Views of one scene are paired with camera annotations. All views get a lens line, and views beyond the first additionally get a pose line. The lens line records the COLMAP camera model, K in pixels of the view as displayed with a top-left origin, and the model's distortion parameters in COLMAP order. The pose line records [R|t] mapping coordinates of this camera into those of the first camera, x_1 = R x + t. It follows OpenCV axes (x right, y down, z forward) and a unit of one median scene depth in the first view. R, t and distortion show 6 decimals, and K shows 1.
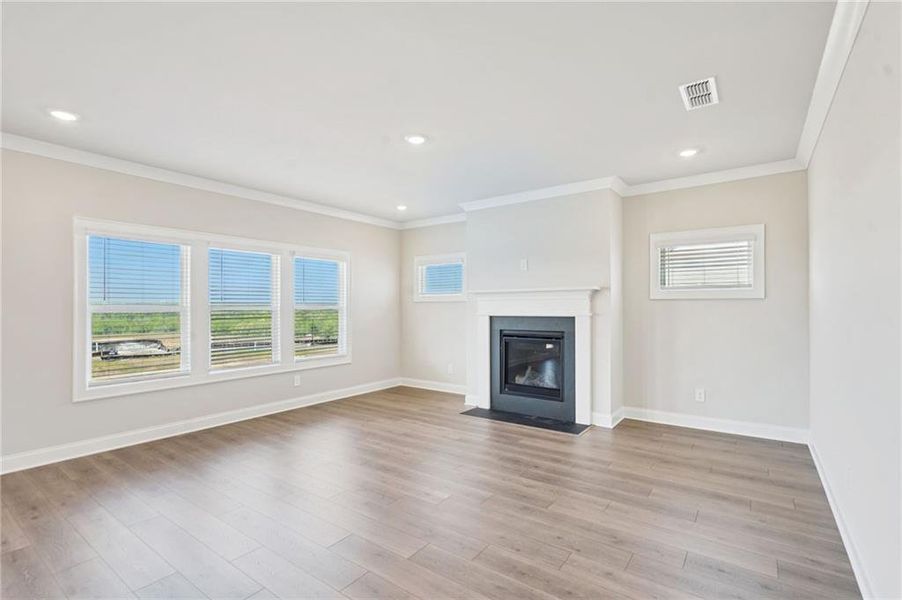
lens RADIAL K [[422.5, 0, 456.6], [0, 422.5, 294.3], [0, 0, 1]] dist [0.000584, 0.000016]
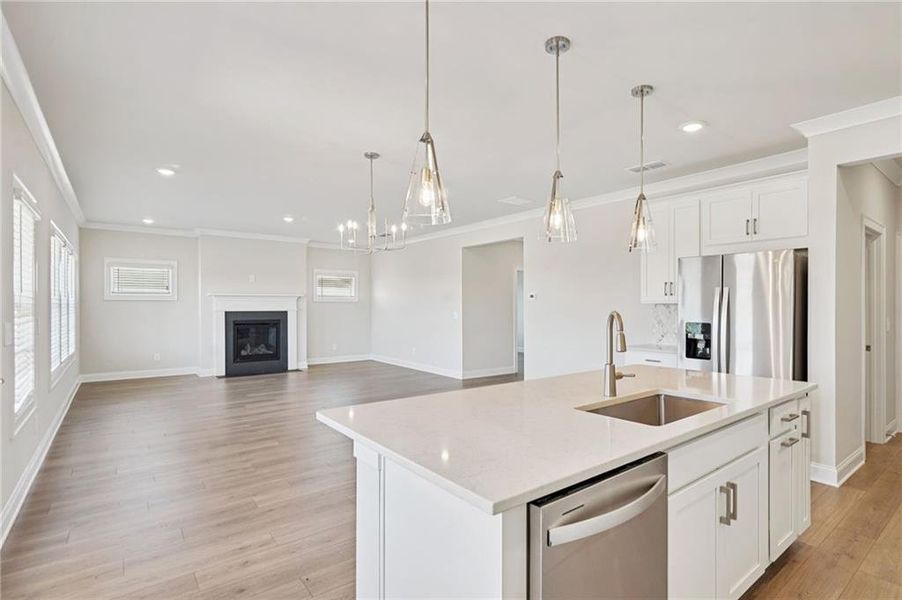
lens RADIAL K [[452.4, 0, 484.4], [0, 452.4, 305.3], [0, 0, 1]] dist [-0.000994, 0.000308]
pose [[0.252980, 0.005472, 0.967456, -1.287356], [-0.029823, 0.999553, 0.002145, 0.000360], [-0.967012, -0.029395, 0.253030, -0.273790]]
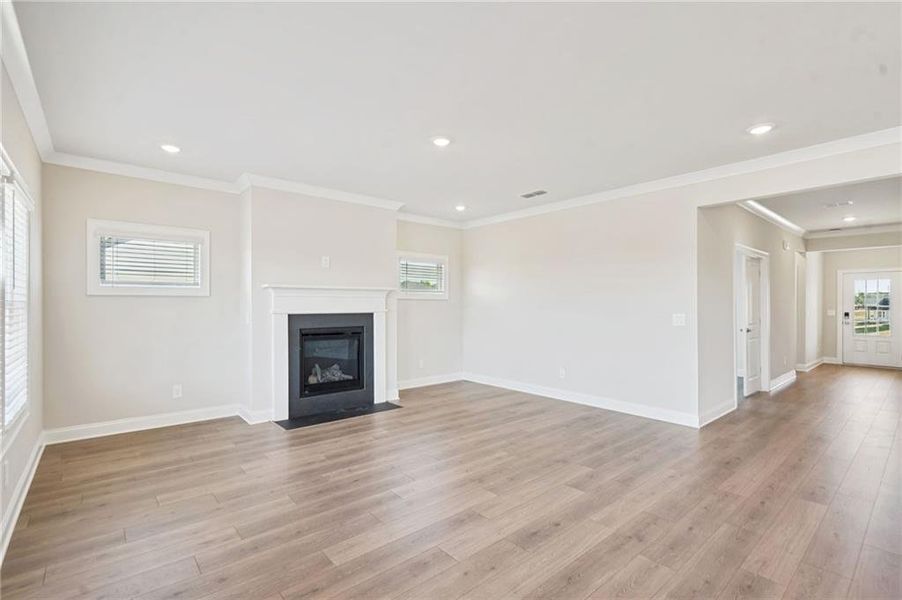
lens RADIAL K [[405.0, 0, 445.7], [0, 405.0, 299.7], [0, 0, 1]] dist [-0.005131, 0.000383]
pose [[0.255491, 0.012039, 0.966737, -0.706647], [-0.029467, 0.999555, -0.004660, 0.015675], [-0.966362, -0.027296, 0.255732, 0.495592]]
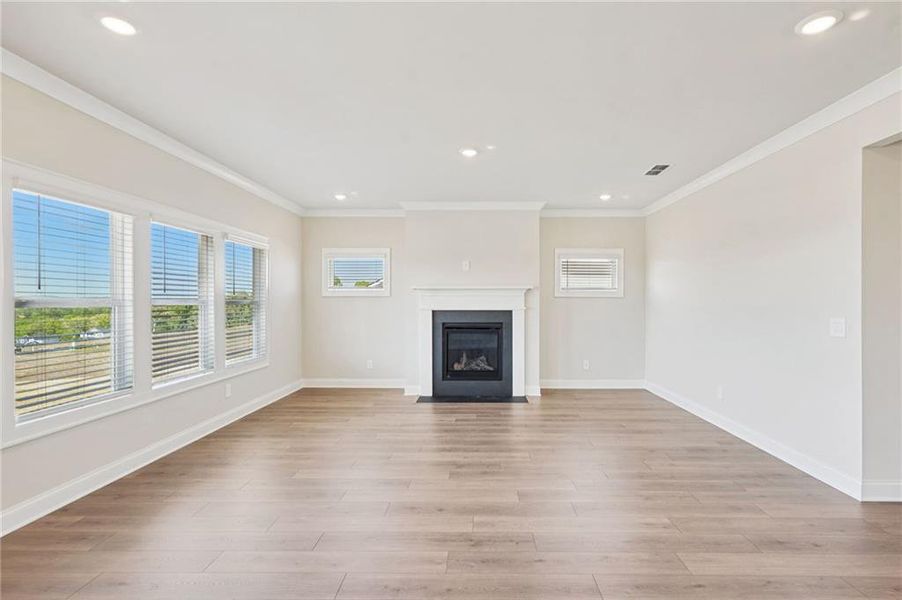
lens RADIAL K [[422.5, 0, 481.0], [0, 422.5, 301.0], [0, 0, 1]] dist [0.000584, 0.000016]
pose [[0.813925, 0.006346, 0.580935, -0.482875], [-0.021492, 0.999585, 0.019194, 0.003788], [-0.580572, -0.028108, 0.813723, 0.047411]]
